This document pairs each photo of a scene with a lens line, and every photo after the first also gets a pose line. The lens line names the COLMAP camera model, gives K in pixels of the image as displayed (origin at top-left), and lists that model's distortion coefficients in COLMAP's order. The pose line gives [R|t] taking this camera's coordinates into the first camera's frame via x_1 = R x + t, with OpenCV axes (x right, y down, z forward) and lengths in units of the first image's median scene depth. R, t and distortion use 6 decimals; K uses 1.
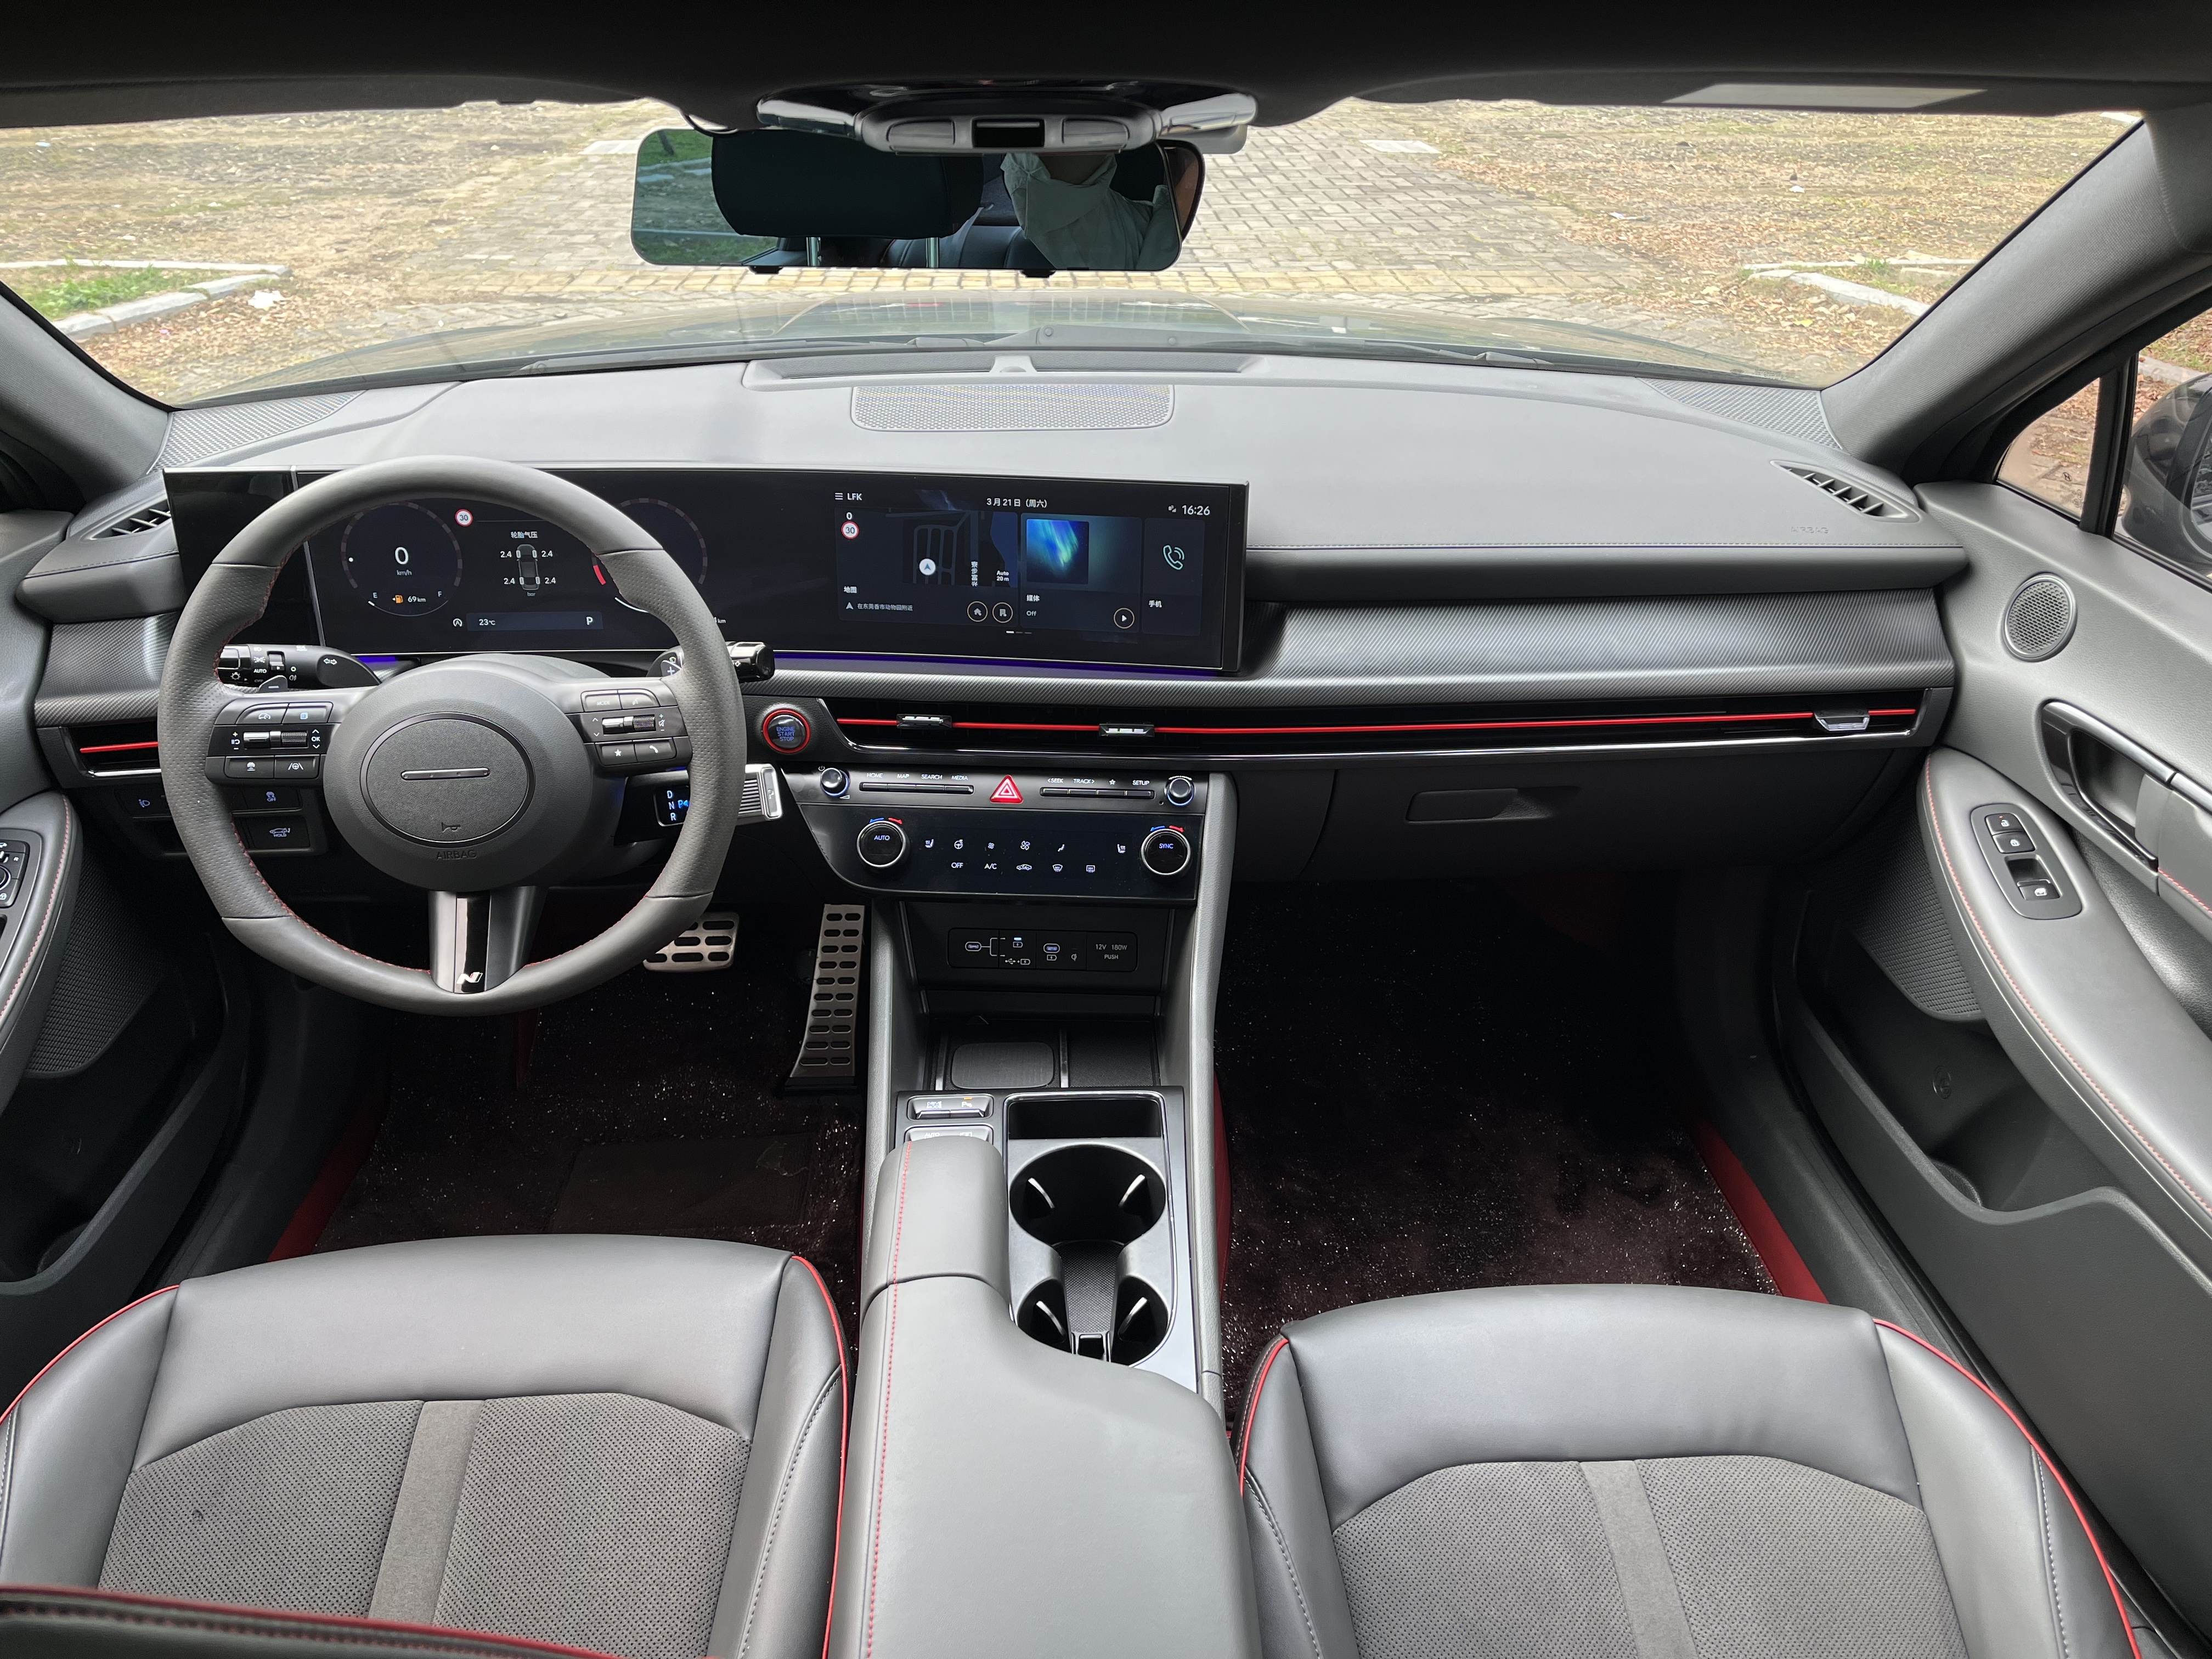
lens RADIAL K [[1606.2, 0, 1106.0], [0, 1606.2, 829.5], [0, 0, 1]] dist [-0.003403, 0.004150]
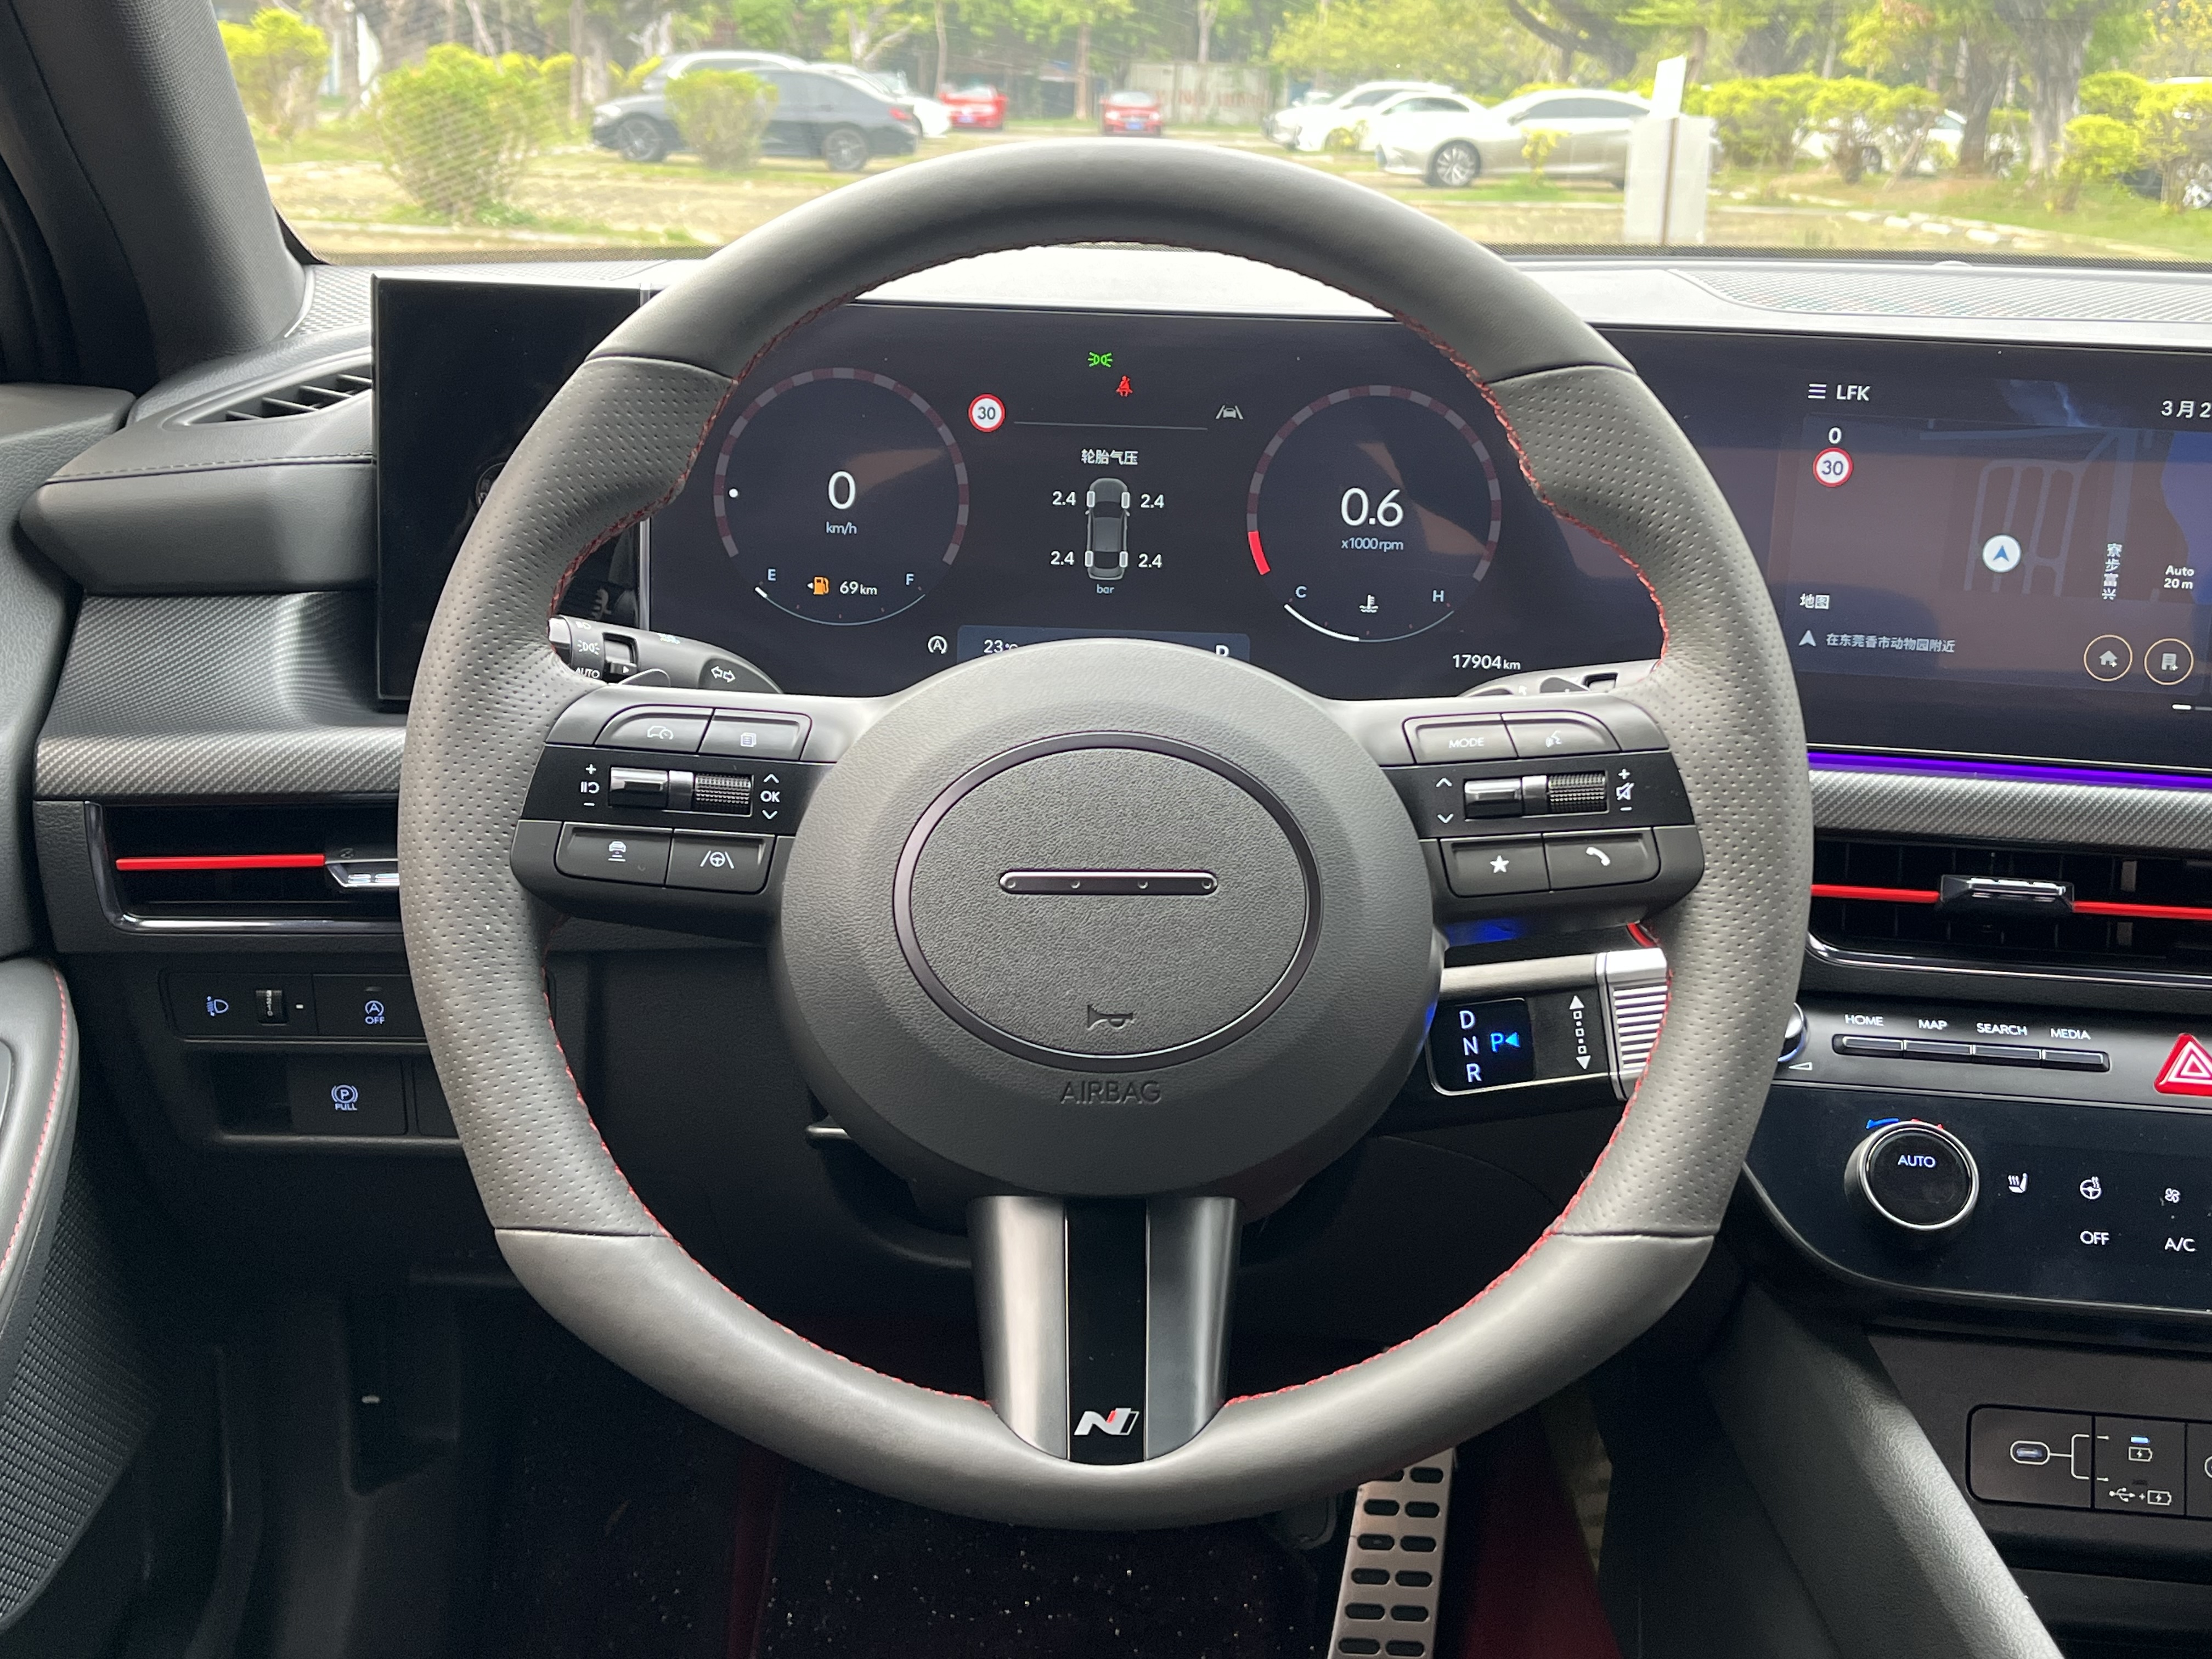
lens RADIAL K [[2434.5, 0, 1106.0], [0, 2434.5, 829.5], [0, 0, 1]] dist [0.066452, -0.050198]
pose [[0.997950, 0.035674, -0.053126, -0.334490], [-0.046486, 0.974676, -0.218737, 0.074235], [0.043977, 0.220758, 0.974337, 0.359973]]
